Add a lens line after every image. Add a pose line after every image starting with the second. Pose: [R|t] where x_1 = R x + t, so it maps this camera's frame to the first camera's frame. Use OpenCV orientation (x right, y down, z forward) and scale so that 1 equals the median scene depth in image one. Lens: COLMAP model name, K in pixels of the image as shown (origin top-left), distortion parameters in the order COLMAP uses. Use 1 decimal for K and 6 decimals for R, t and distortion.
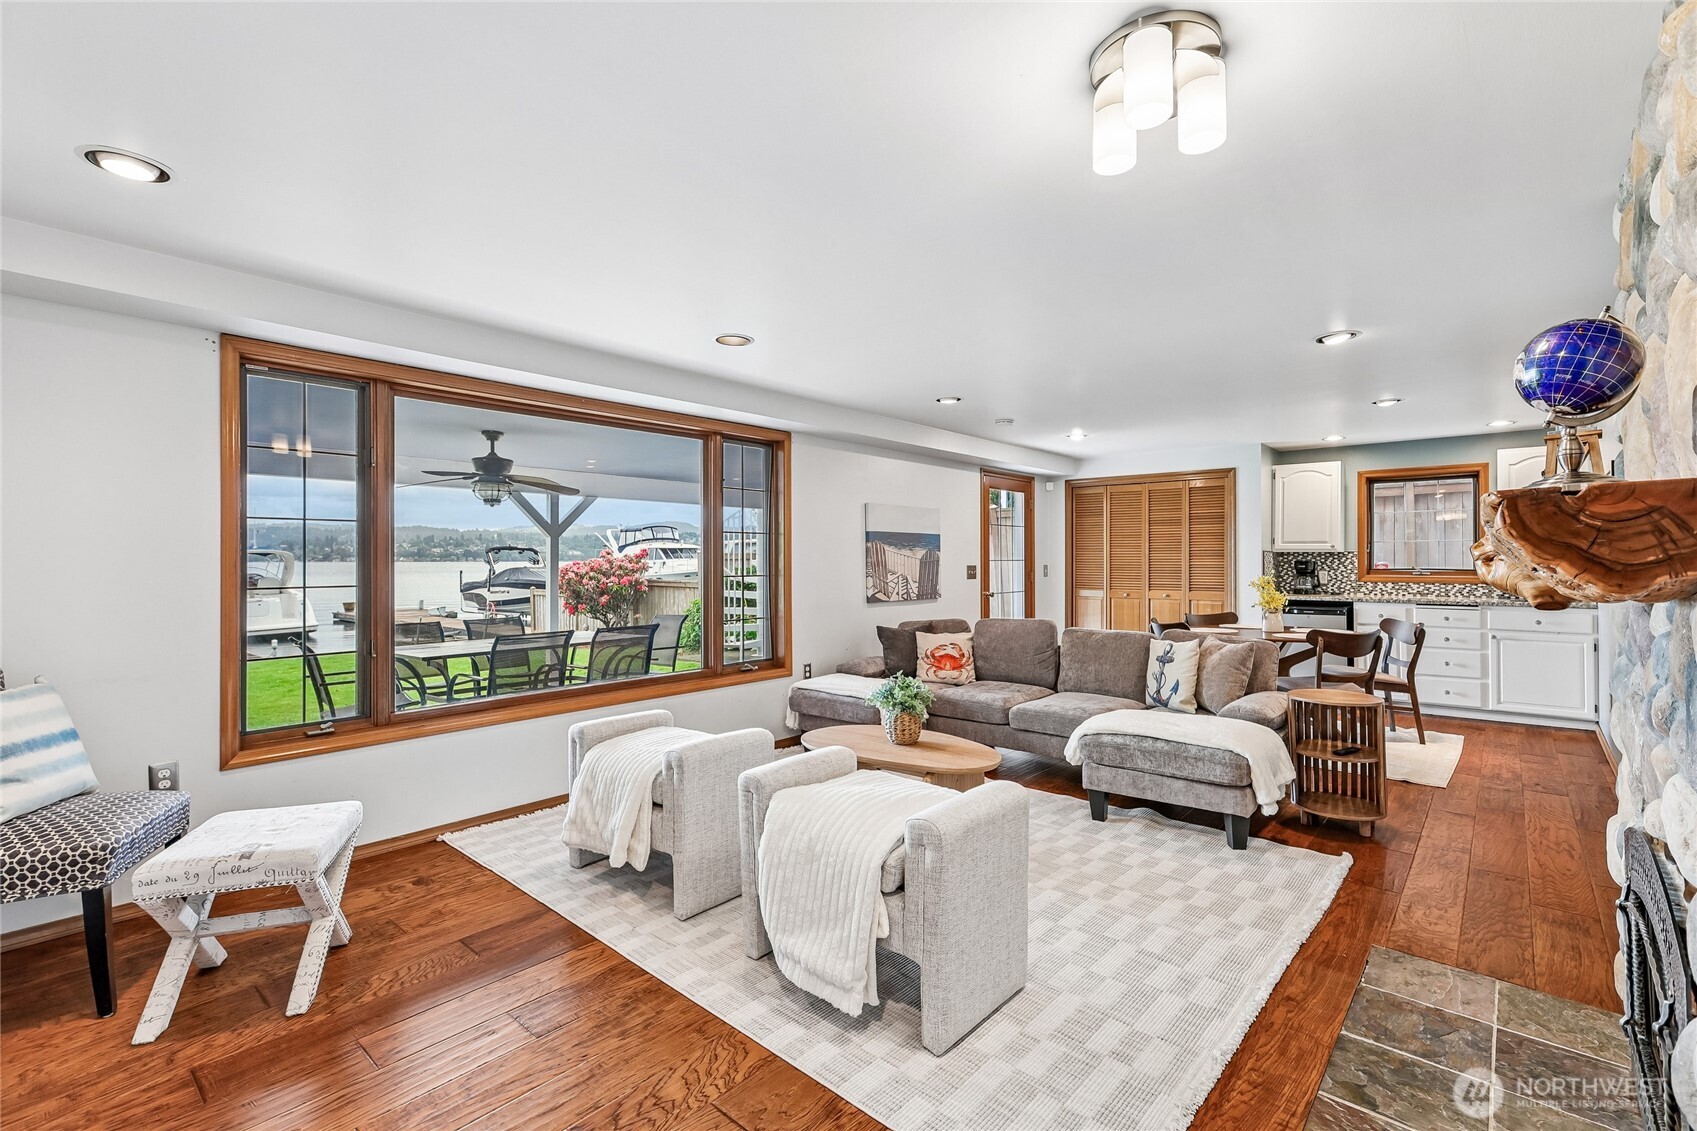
lens RADIAL K [[753.7, 0, 848.5], [0, 753.7, 565.5], [0, 0, 1]] dist [-0.003670, -0.000295]
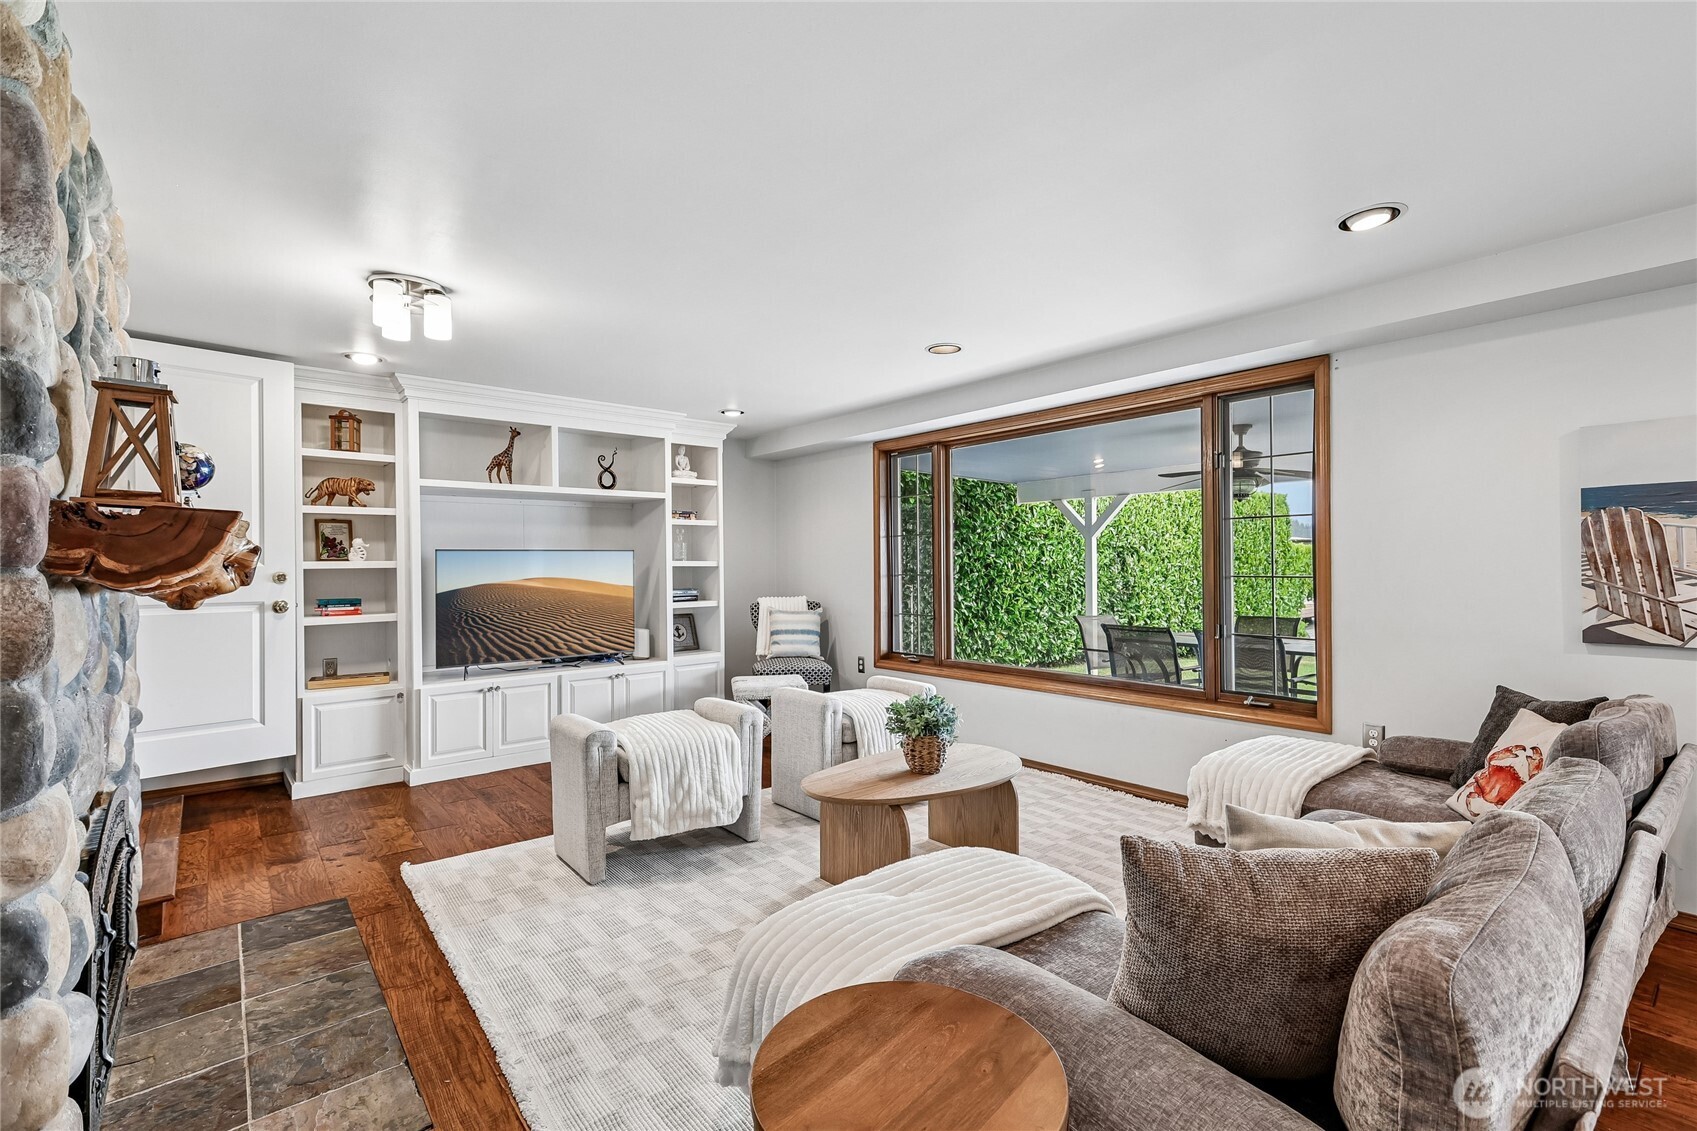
lens RADIAL K [[742.7, 0, 848.5], [0, 742.7, 565.5], [0, 0, 1]] dist [0.002519, 0.000060]
pose [[-0.142058, 0.007874, -0.989827, 1.169889], [0.004683, 0.999963, 0.007283, -0.007046], [0.989847, -0.003600, -0.142089, 1.314872]]
